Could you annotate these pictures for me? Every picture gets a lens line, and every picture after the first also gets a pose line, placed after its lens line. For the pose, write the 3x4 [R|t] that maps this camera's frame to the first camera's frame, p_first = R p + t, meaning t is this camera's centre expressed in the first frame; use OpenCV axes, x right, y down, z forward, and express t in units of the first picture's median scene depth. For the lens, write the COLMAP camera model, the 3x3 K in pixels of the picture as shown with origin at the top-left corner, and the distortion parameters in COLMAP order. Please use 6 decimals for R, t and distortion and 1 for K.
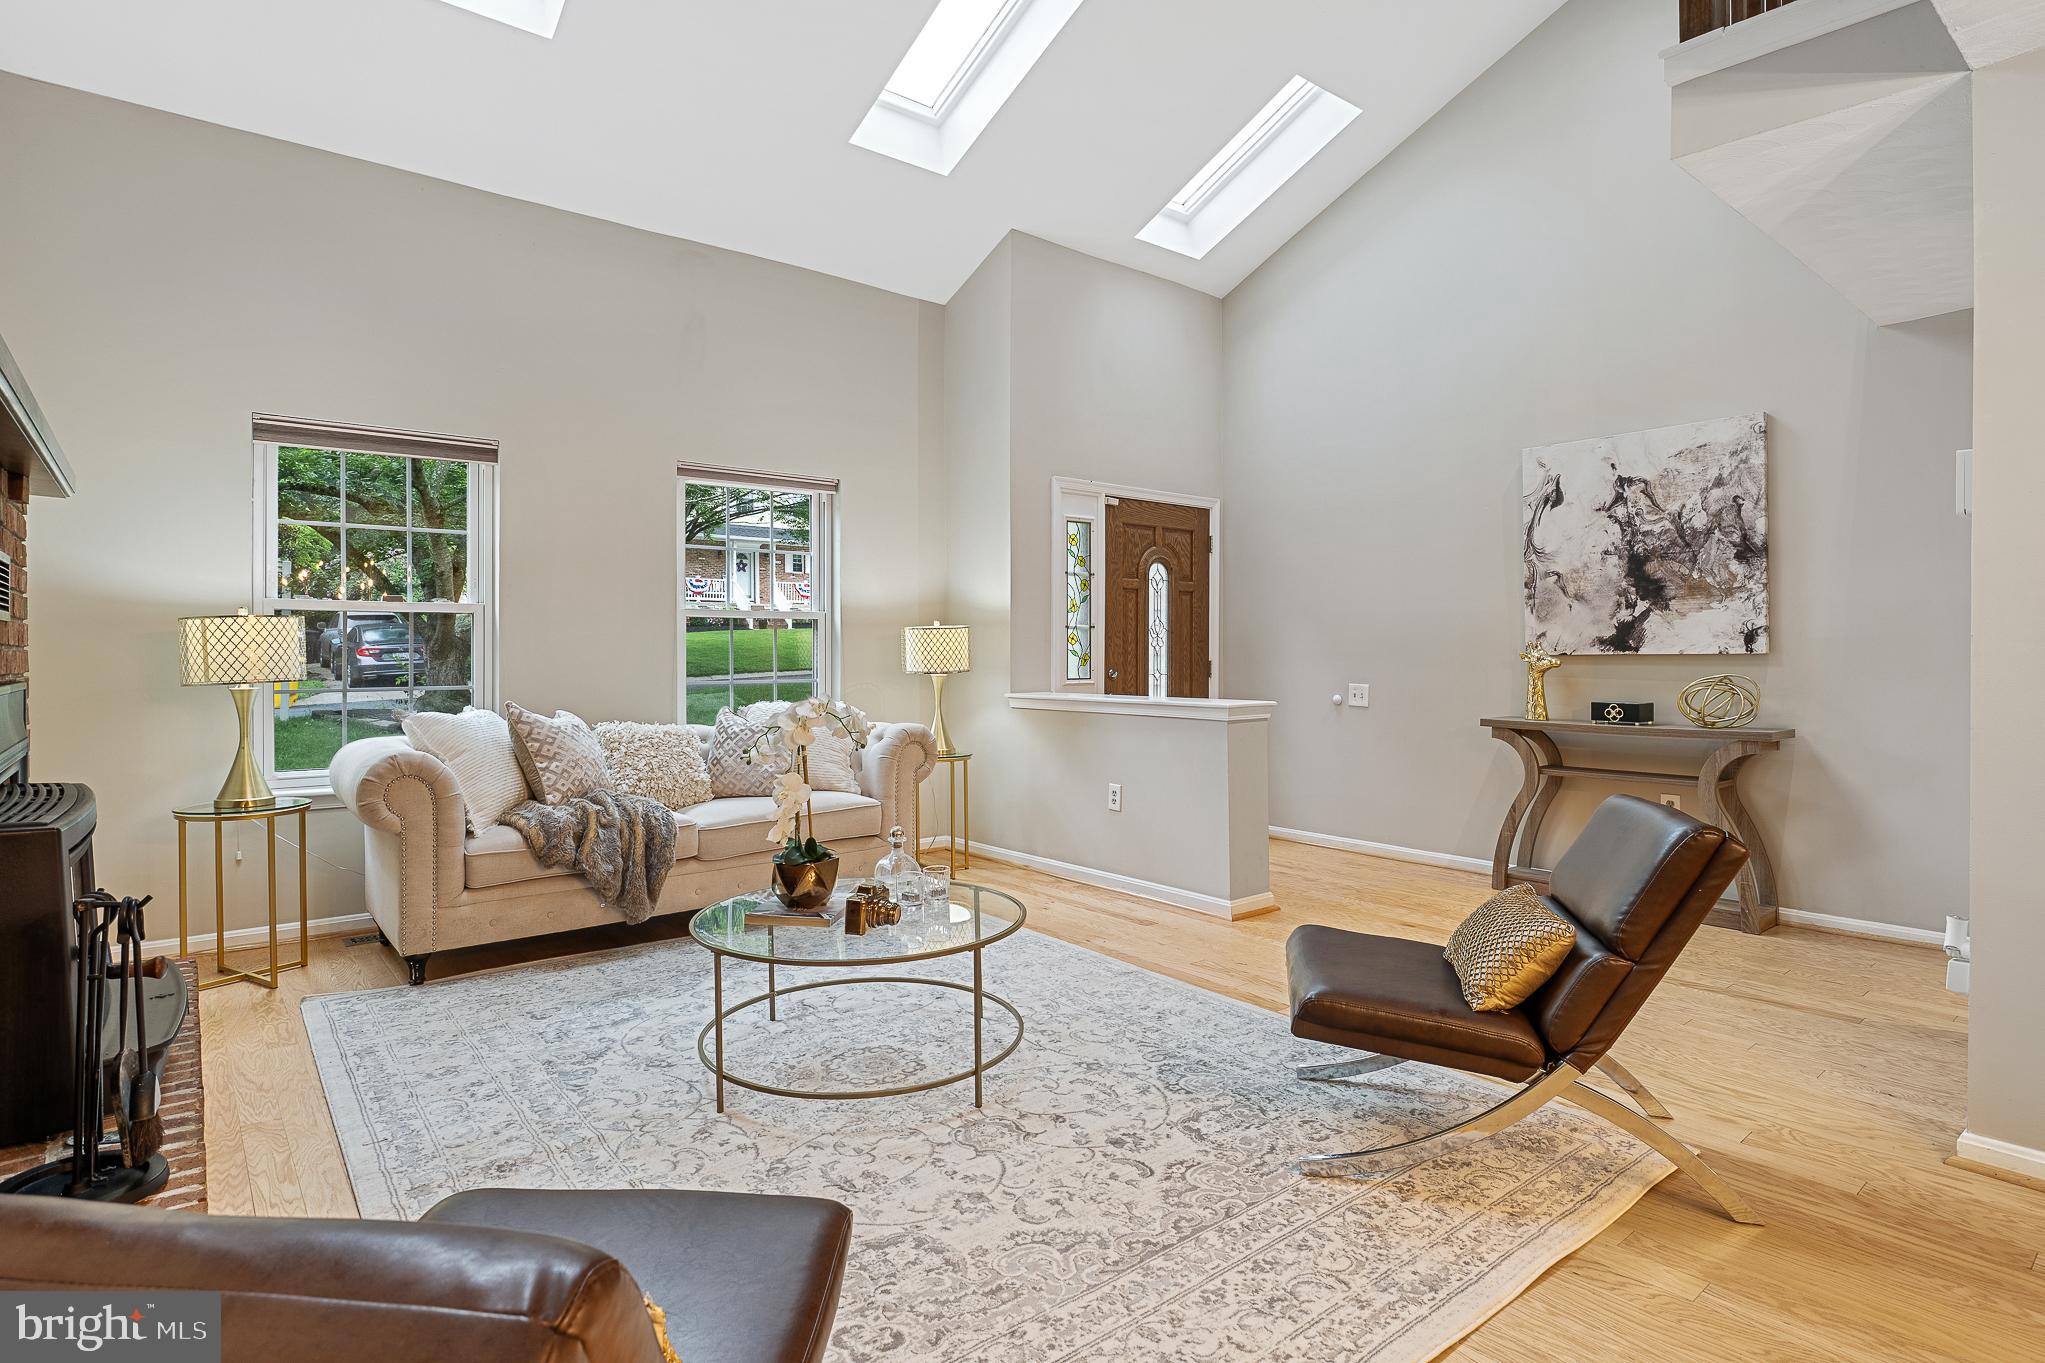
lens RADIAL K [[1032.0, 0, 1023.0], [0, 1032.0, 662.1], [0, 0, 1]] dist [-0.005358, 0.000344]
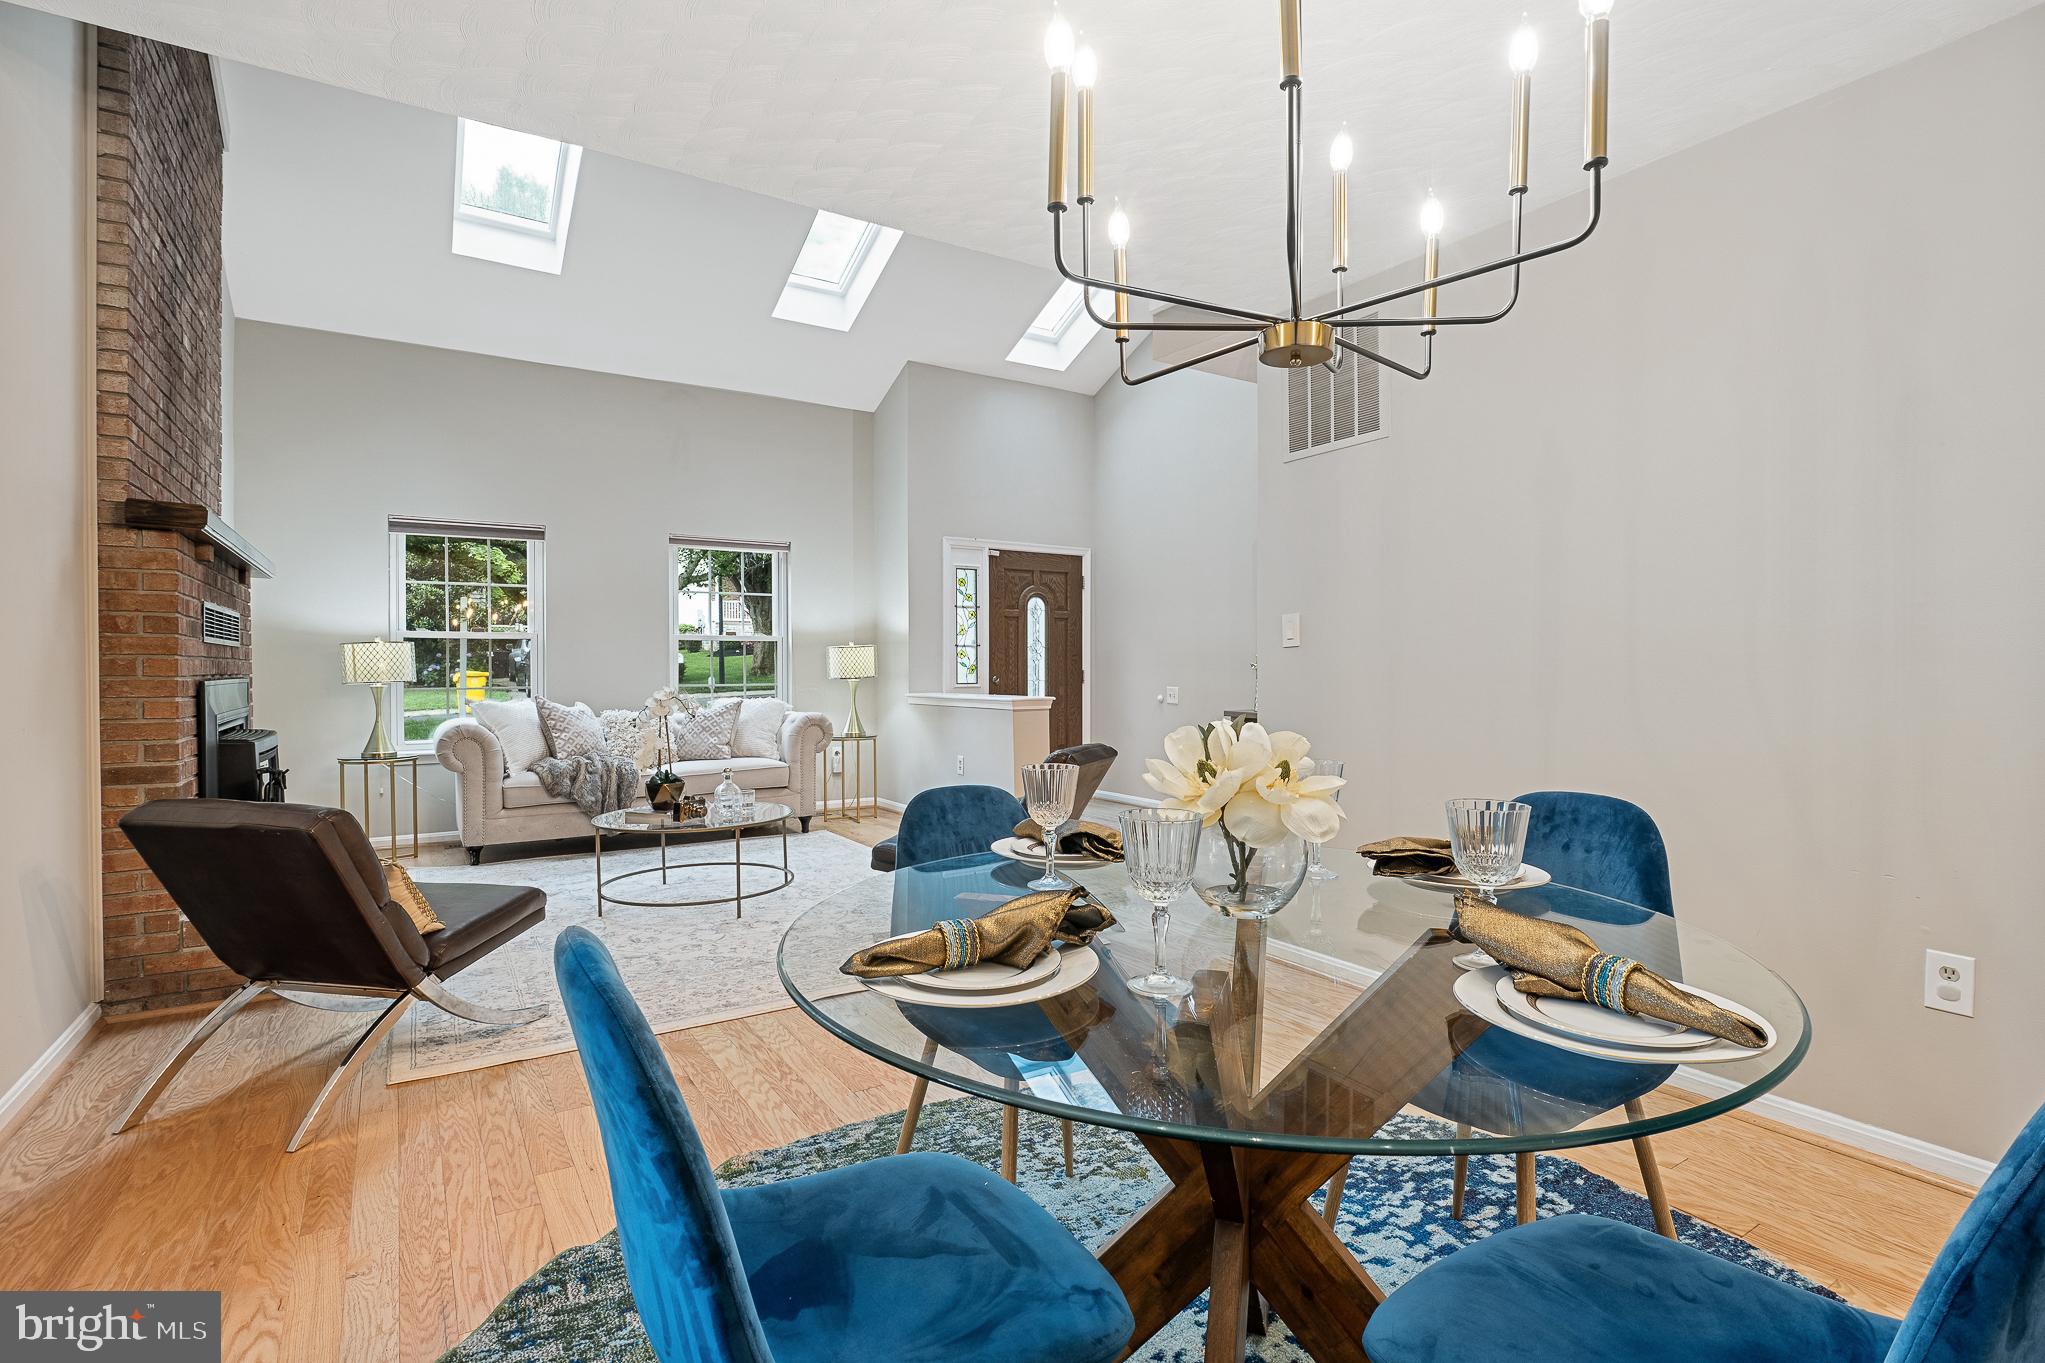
lens RADIAL K [[941.4, 0, 1022.5], [0, 941.4, 681.5], [0, 0, 1]] dist [-0.001780, -0.000610]
pose [[0.993927, -0.001260, -0.110035, 0.341361], [0.001791, 0.999987, 0.004728, 0.010298], [0.110028, -0.004896, 0.993916, -0.303132]]
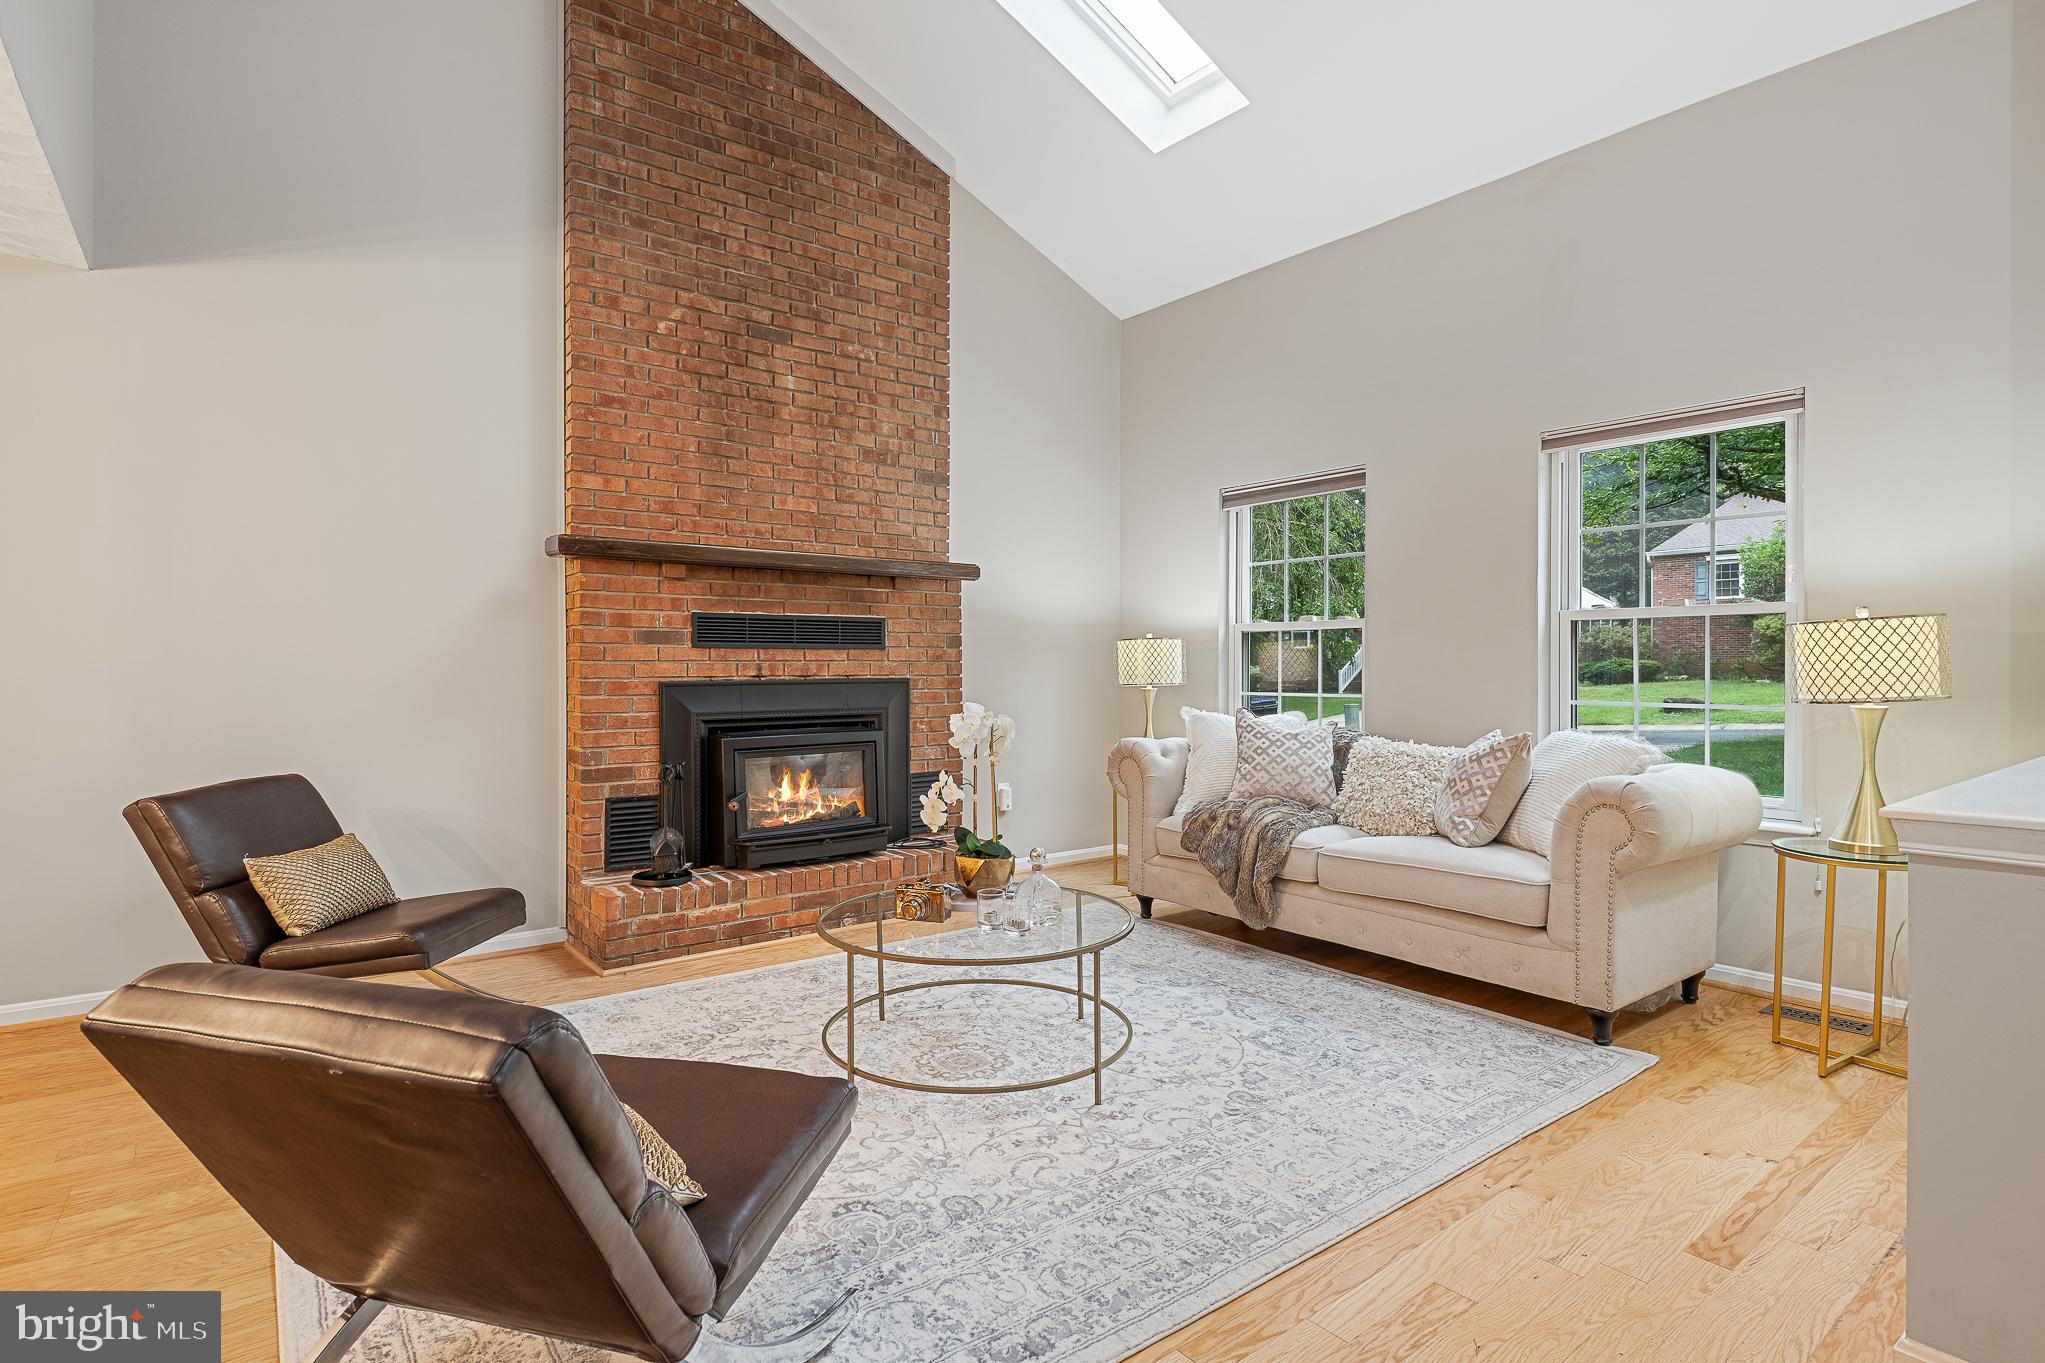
lens RADIAL K [[1032.0, 0, 1023.0], [0, 1032.0, 662.1], [0, 0, 1]] dist [-0.005358, 0.000344]
pose [[-0.022106, 0.002169, -0.999753, 0.547714], [-0.007032, 0.999973, 0.002325, -0.010464], [0.999731, 0.007081, -0.022090, 0.658939]]
